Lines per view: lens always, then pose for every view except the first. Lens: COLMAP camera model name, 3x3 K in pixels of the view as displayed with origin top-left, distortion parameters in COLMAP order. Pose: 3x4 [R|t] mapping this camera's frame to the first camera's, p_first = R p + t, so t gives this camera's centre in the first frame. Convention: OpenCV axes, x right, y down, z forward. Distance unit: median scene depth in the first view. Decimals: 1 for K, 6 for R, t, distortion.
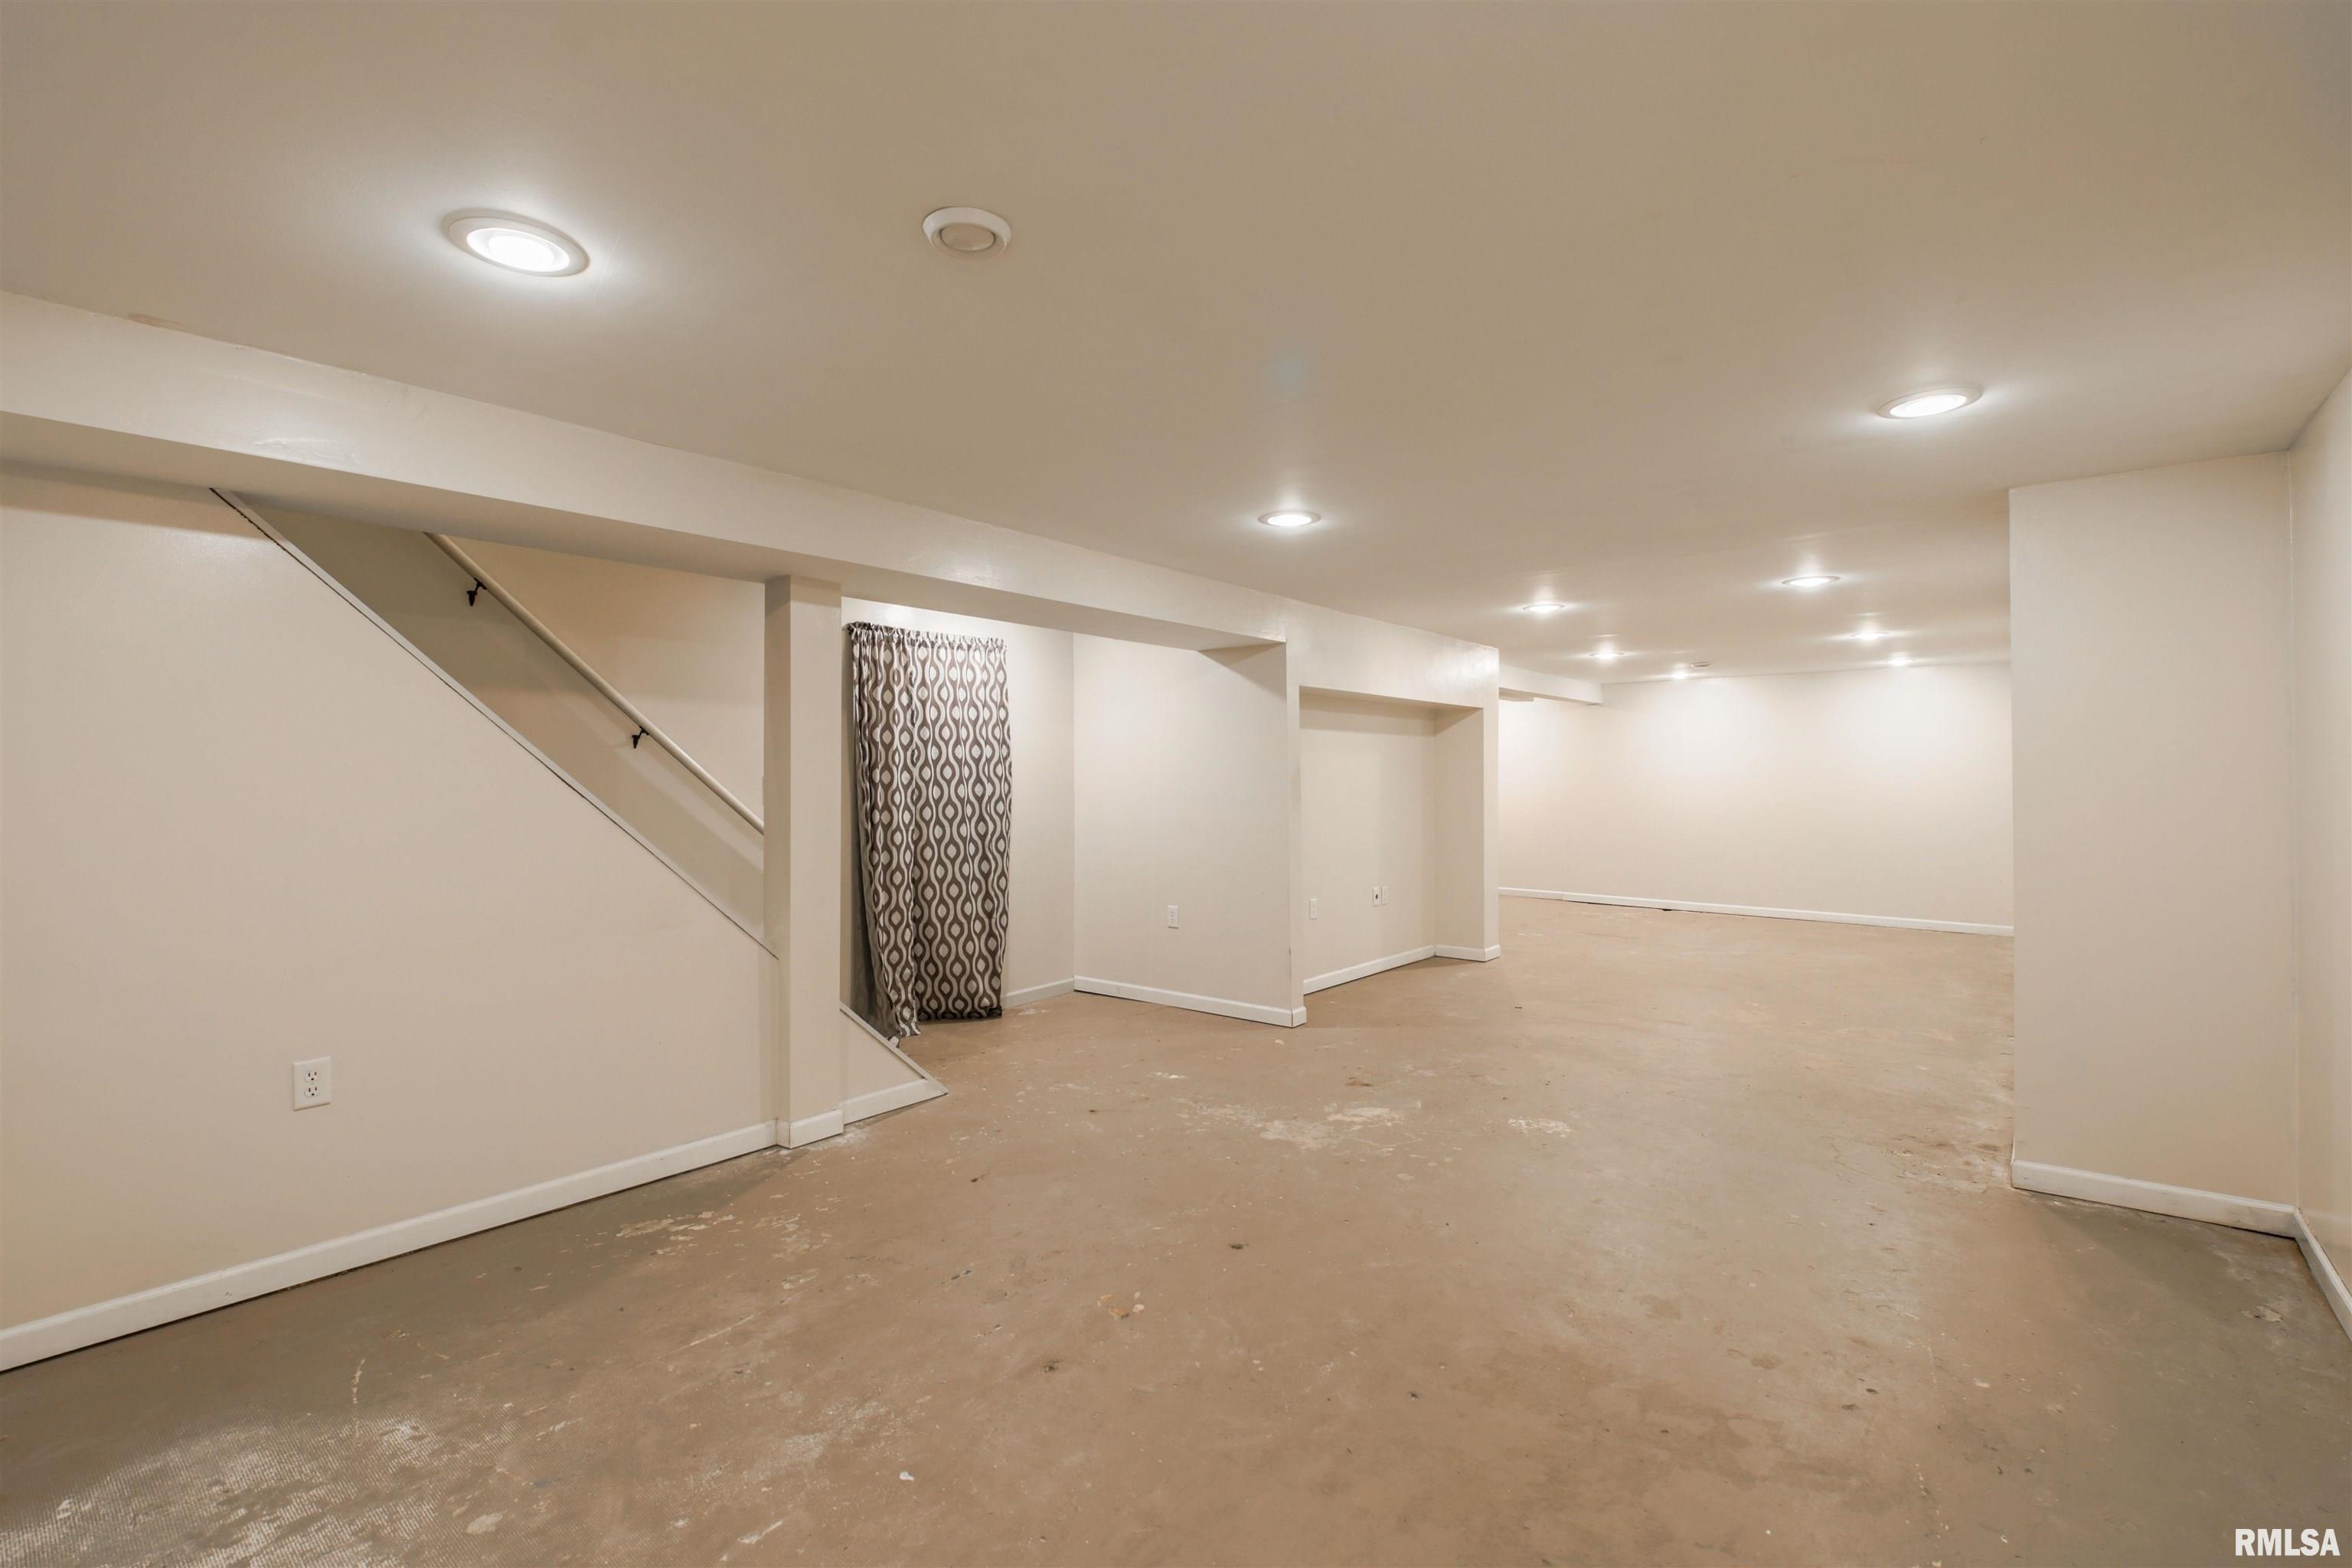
lens RADIAL K [[1020.6, 0, 1176.0], [0, 1020.6, 784.0], [0, 0, 1]] dist [0.010458, -0.006392]
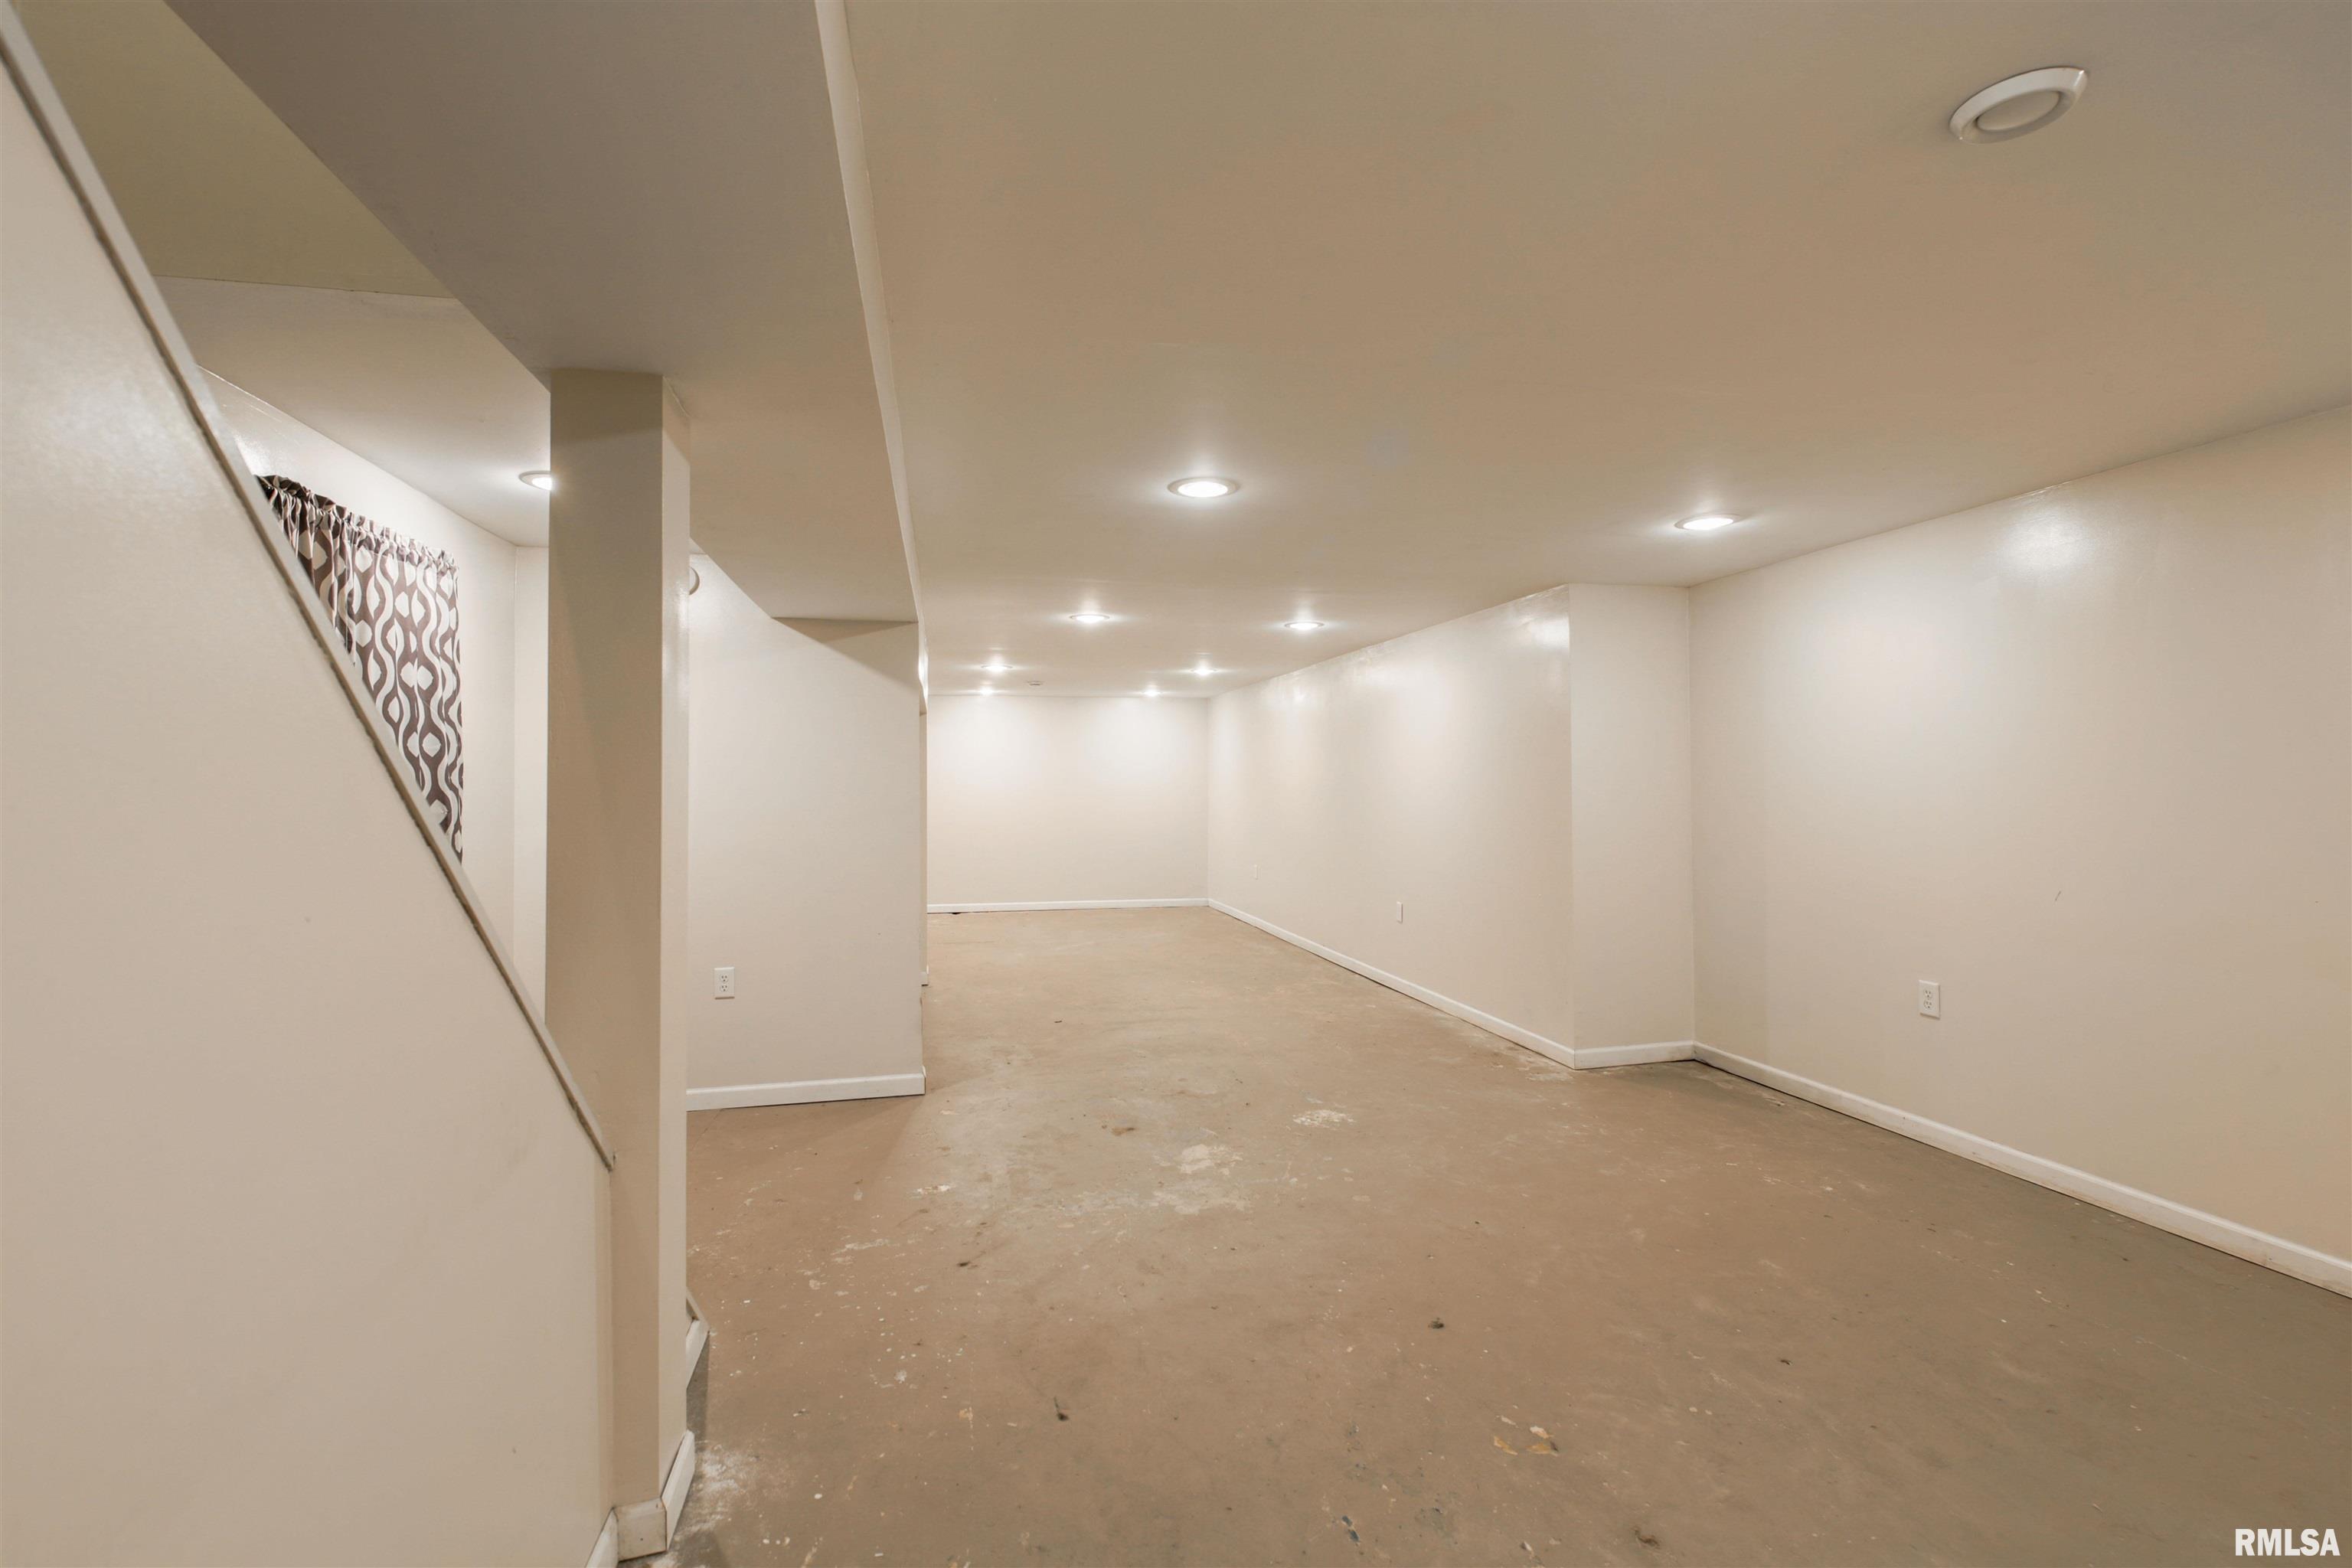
lens RADIAL K [[1020.6, 0, 1176.0], [0, 1020.6, 784.0], [0, 0, 1]] dist [0.010458, -0.006392]
pose [[0.616708, -0.001393, 0.787190, -0.545313], [0.006328, 0.999975, -0.003187, -0.007763], [-0.787166, 0.006947, 0.616702, 0.447136]]
